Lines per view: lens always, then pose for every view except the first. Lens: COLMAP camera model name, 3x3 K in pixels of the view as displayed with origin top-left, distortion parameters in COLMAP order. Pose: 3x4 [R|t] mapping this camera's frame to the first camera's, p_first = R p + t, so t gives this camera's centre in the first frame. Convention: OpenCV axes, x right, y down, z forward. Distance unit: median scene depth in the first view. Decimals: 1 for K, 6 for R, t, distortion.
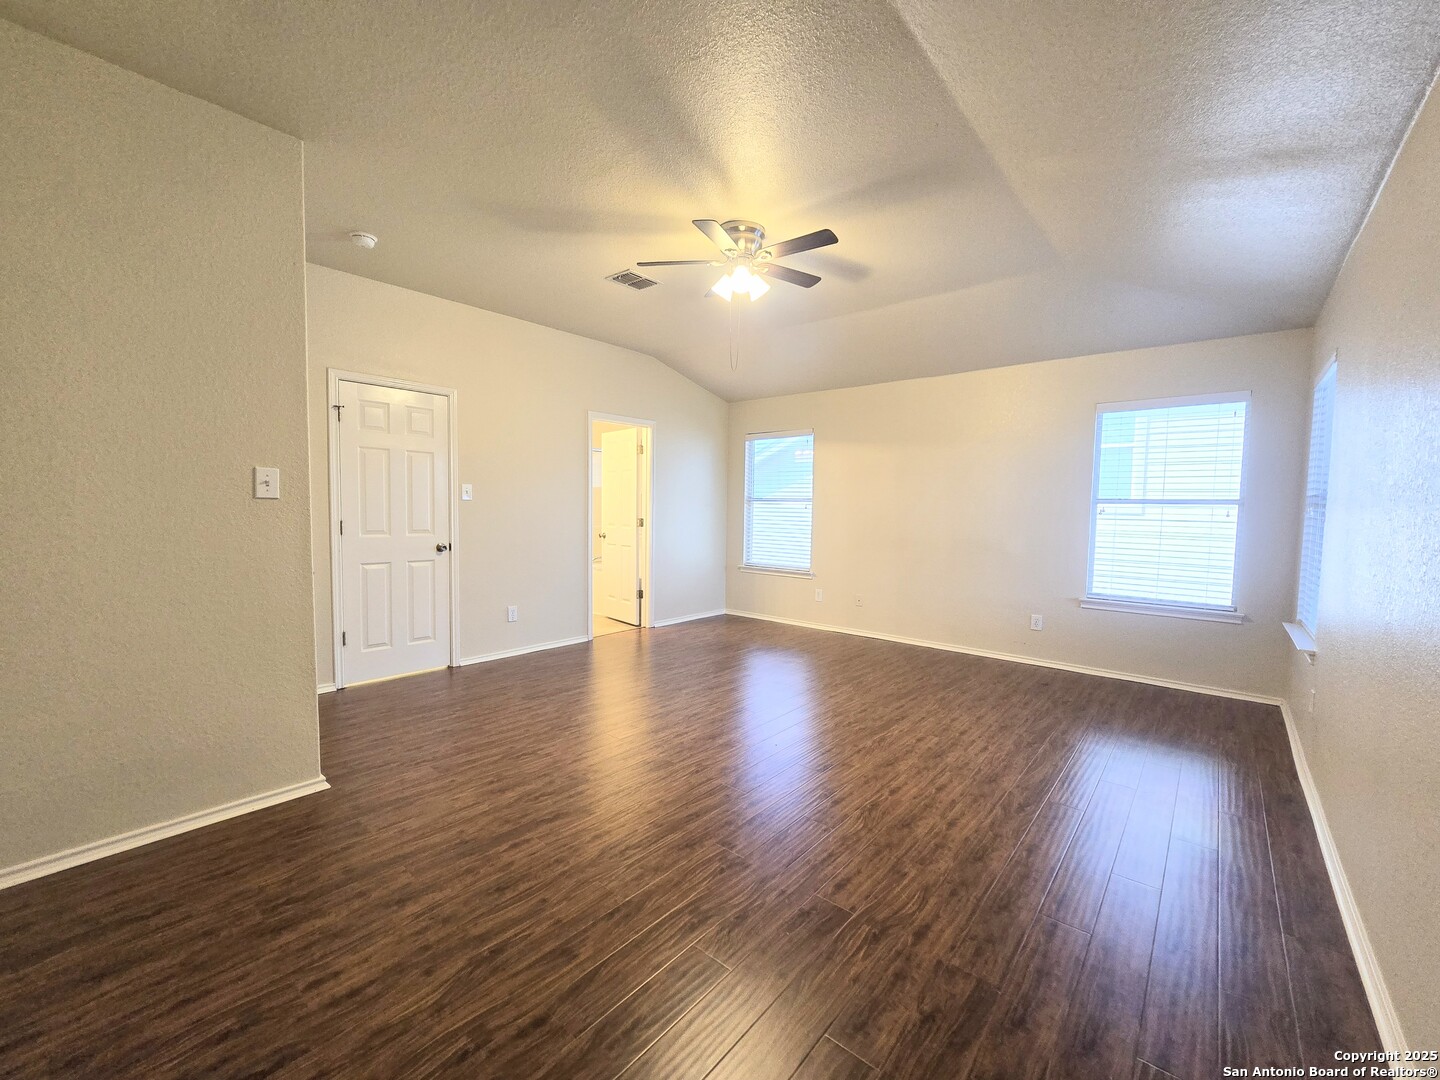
lens RADIAL K [[585.3, 0, 720.0], [0, 585.3, 540.0], [0, 0, 1]] dist [0.001659, 0.000746]
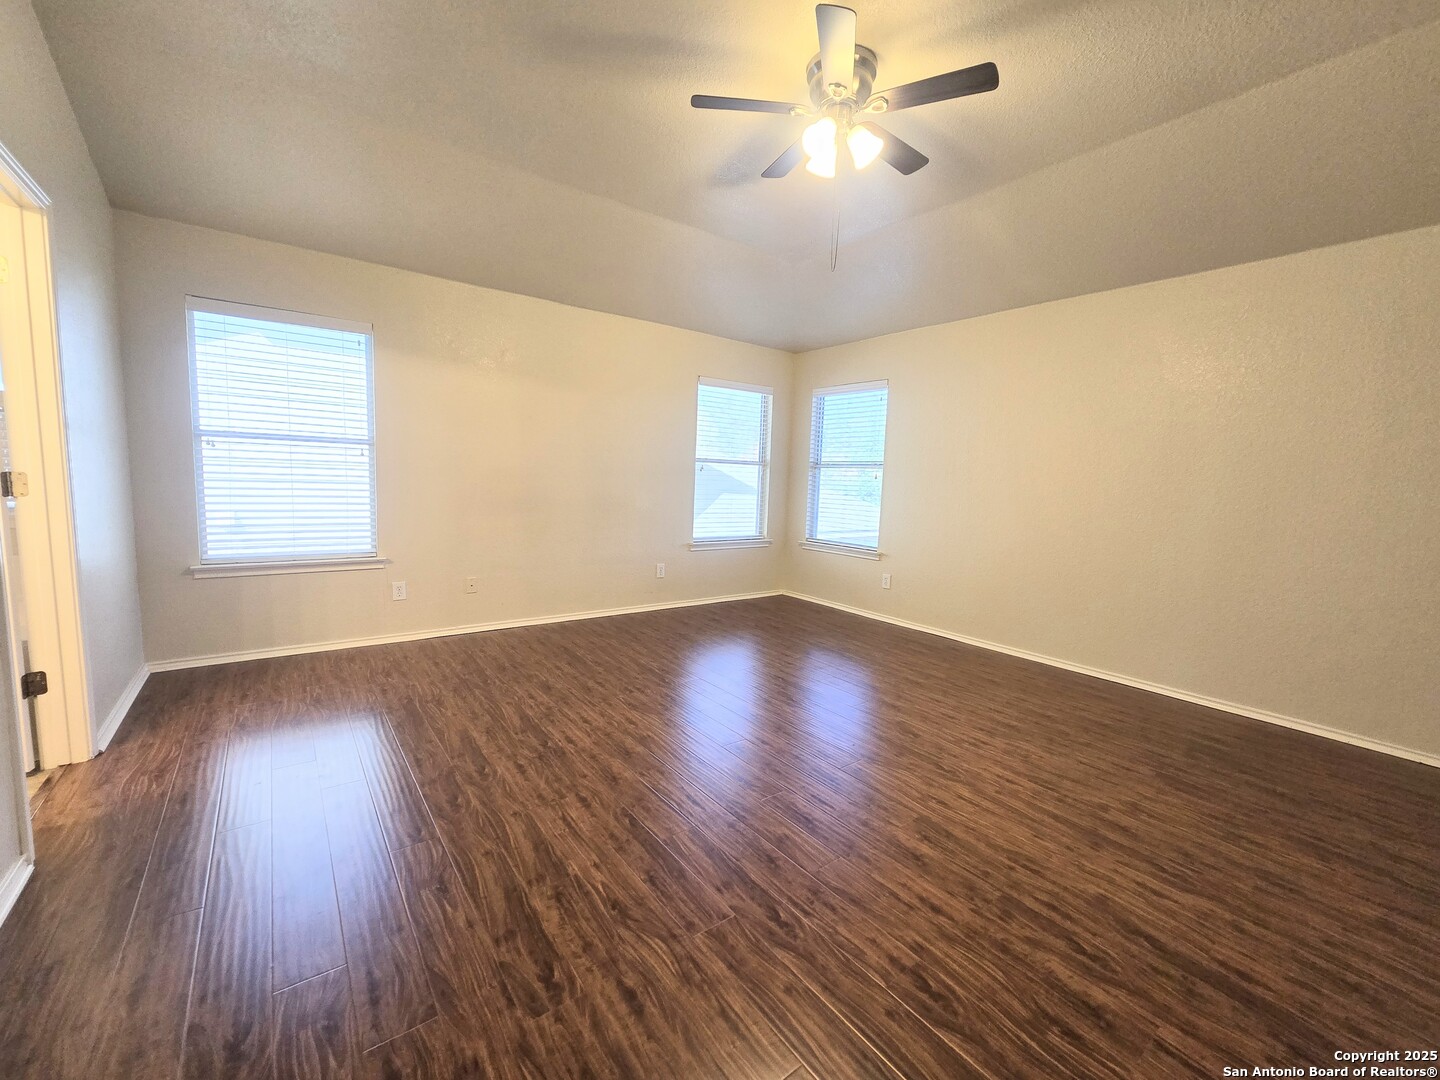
lens RADIAL K [[585.3, 0, 720.0], [0, 585.3, 540.0], [0, 0, 1]] dist [0.001659, 0.000746]
pose [[0.215224, -0.113293, 0.969971, -0.782560], [0.021463, 0.993557, 0.111286, -0.055485], [-0.976329, -0.003133, 0.216268, 1.042198]]
